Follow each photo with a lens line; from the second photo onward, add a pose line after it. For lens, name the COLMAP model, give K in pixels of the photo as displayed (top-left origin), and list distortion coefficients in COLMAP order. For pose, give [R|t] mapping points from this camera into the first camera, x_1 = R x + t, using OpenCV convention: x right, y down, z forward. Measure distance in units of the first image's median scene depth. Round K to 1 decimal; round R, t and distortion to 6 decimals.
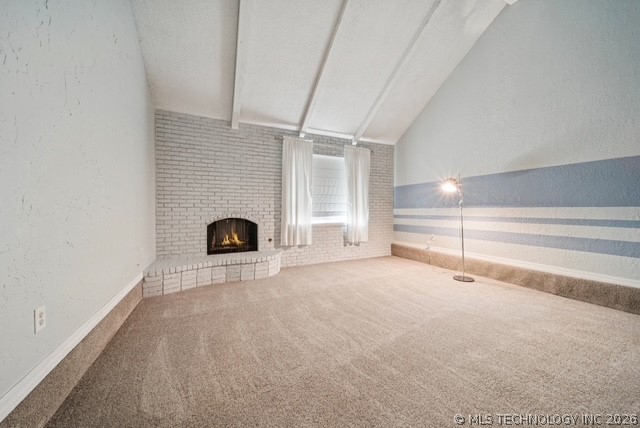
lens RADIAL K [[229.3, 0, 320.0], [0, 229.3, 214.0], [0, 0, 1]] dist [0.000490, -0.000064]
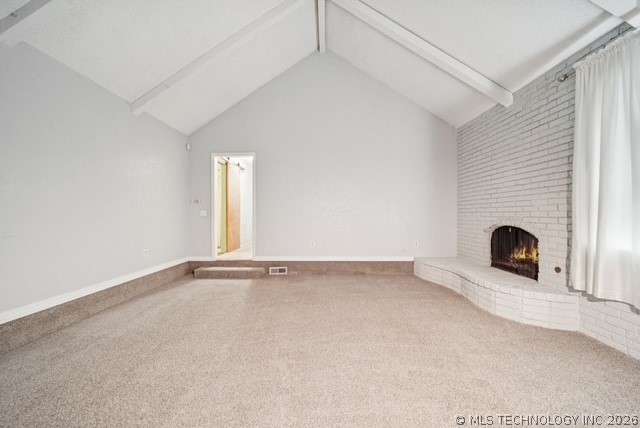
lens RADIAL K [[229.3, 0, 320.0], [0, 229.3, 214.0], [0, 0, 1]] dist [0.000490, -0.000064]
pose [[-0.454166, 0.003084, -0.890912, 0.541497], [-0.007450, 0.999946, 0.007259, -0.019848], [0.890886, 0.009934, -0.454118, 0.751614]]
